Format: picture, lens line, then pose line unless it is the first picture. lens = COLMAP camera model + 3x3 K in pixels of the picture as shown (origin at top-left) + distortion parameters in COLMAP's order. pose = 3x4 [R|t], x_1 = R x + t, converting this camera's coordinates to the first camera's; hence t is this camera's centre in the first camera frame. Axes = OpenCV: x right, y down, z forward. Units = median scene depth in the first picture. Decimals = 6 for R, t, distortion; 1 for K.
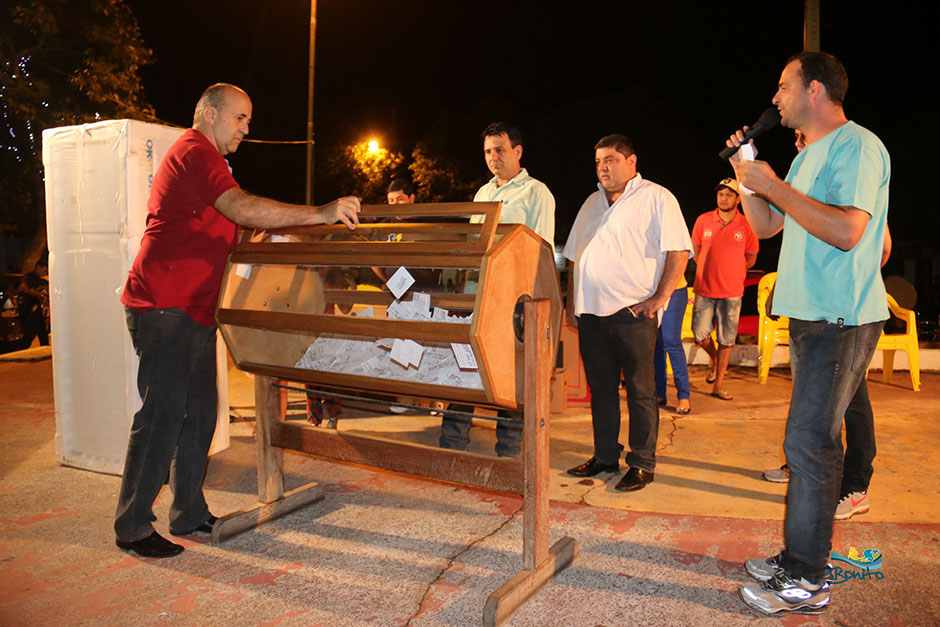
lens RADIAL K [[779.0, 0, 469.5], [0, 779.0, 303.2], [0, 0, 1]] dist [-0.173866, 0.135232]
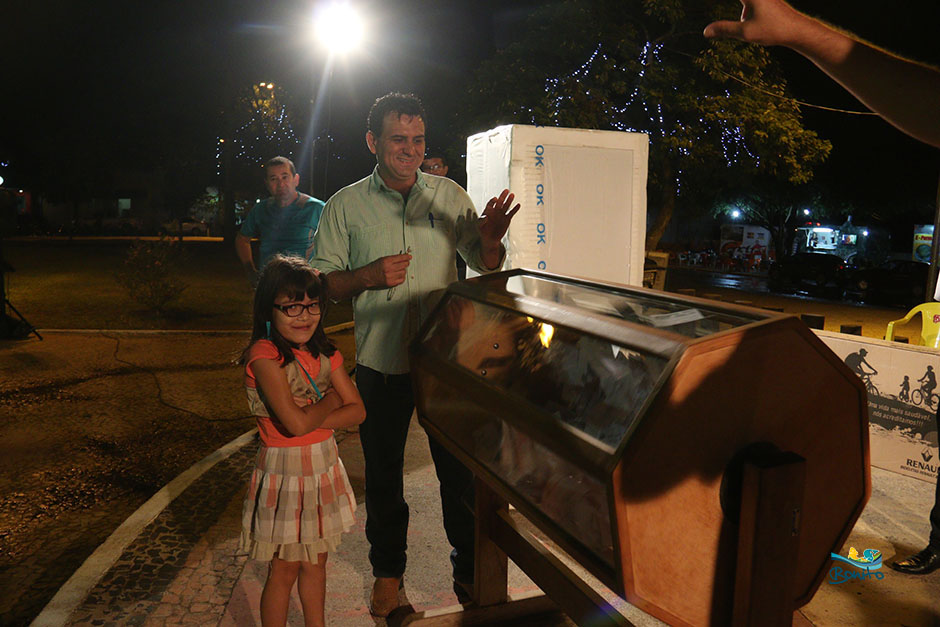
lens RADIAL K [[779.0, 0, 464.2], [0, 779.0, 300.4], [0, 0, 1]] dist [-0.173866, 0.135232]
pose [[0.659947, 0.097993, -0.744894, 0.053754], [-0.073262, 0.995126, 0.066004, -0.021566], [0.747732, 0.011013, 0.663910, 0.080482]]
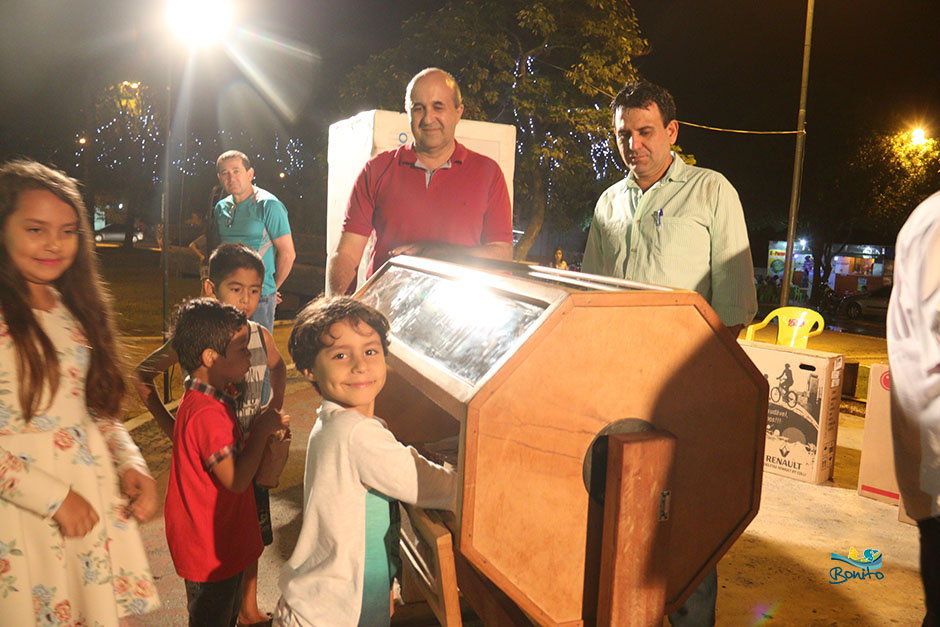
lens RADIAL K [[779.0, 0, 461.6], [0, 779.0, 302.5], [0, 0, 1]] dist [-0.173866, 0.135232]
pose [[0.769952, 0.092687, -0.631334, 0.049438], [-0.086828, 0.995410, 0.040245, -0.016008], [0.632166, 0.023831, 0.774466, 0.090049]]
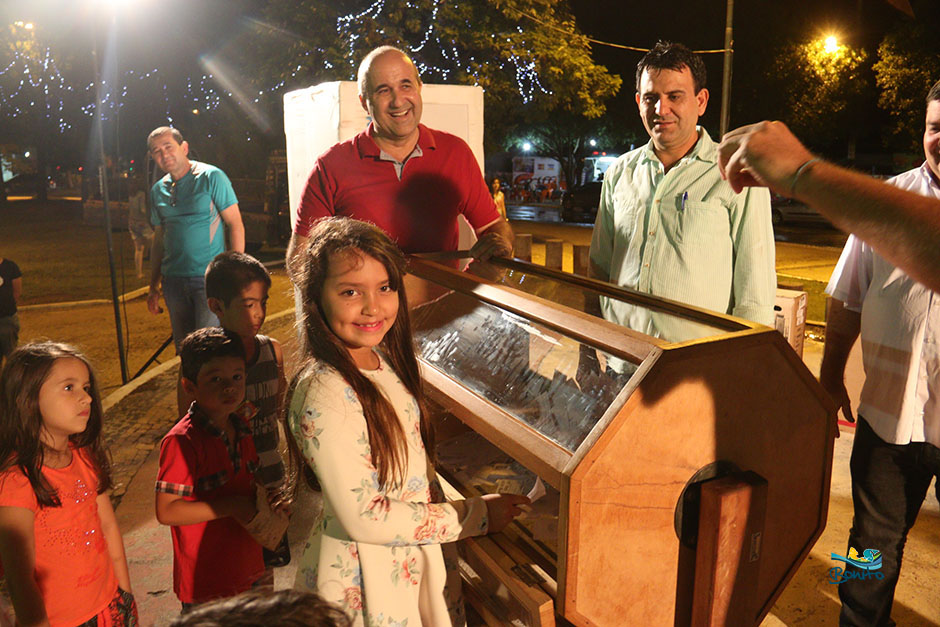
lens RADIAL K [[779.0, 0, 460.3], [0, 779.0, 291.4], [0, 0, 1]] dist [-0.173866, 0.135232]
pose [[0.831692, 0.089979, -0.547897, 0.032632], [-0.028215, 0.992356, 0.120141, -0.028673], [0.554519, -0.084461, 0.827874, 0.085267]]
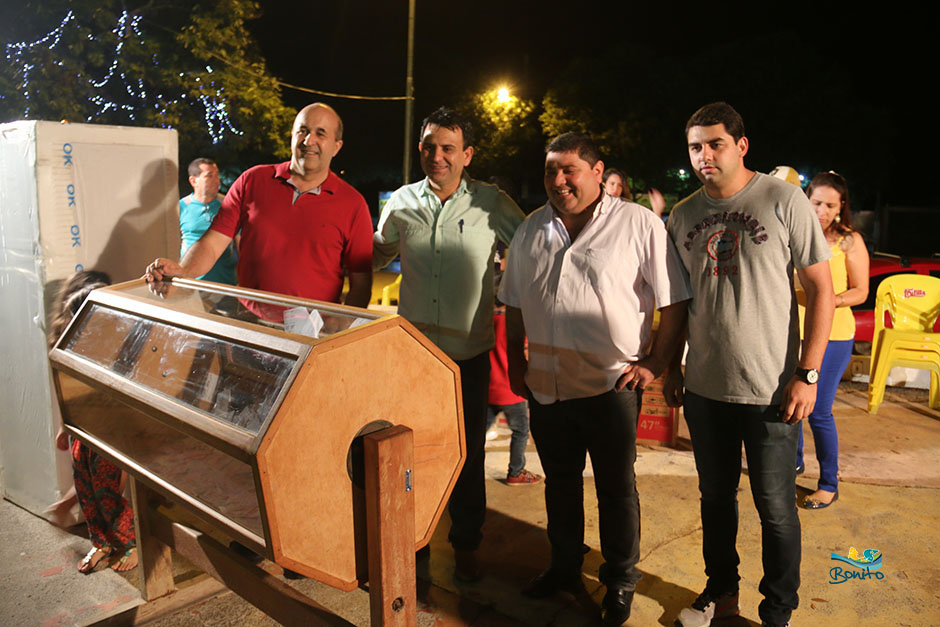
lens RADIAL K [[779.0, 0, 465.2], [0, 779.0, 299.0], [0, 0, 1]] dist [-0.173866, 0.135232]
pose [[0.981375, 0.036702, -0.188564, 0.045443], [-0.024119, 0.997353, 0.068599, -0.027085], [0.190583, -0.062773, 0.979662, 0.060788]]
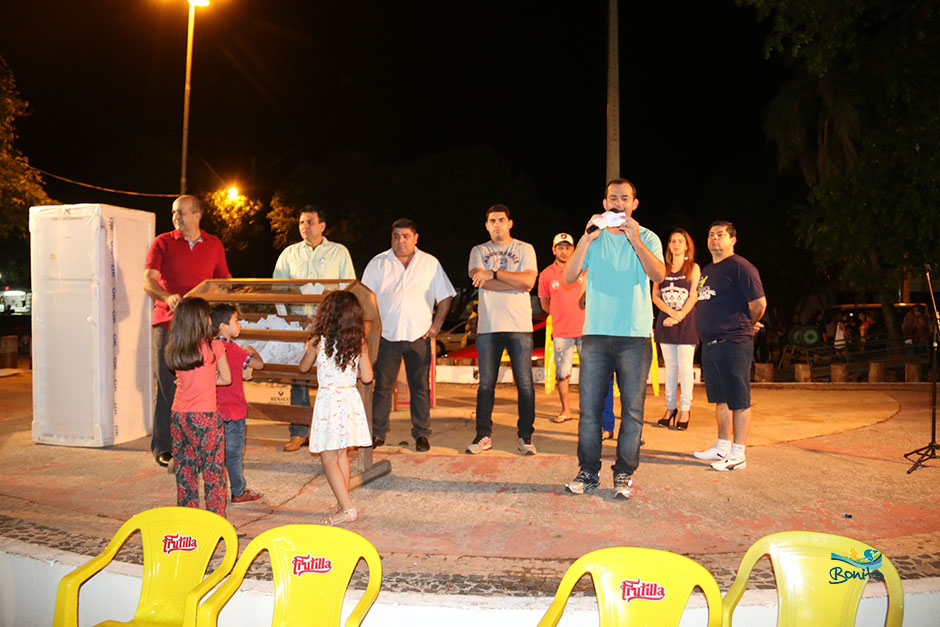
lens RADIAL K [[779.0, 0, 476.4], [0, 779.0, 307.6], [0, 0, 1]] dist [-0.173866, 0.135232]
pose [[0.981217, 0.003555, 0.192872, -0.001451], [0.006322, 0.998701, -0.050569, 0.009745], [-0.192801, 0.050838, 0.979920, -0.142661]]
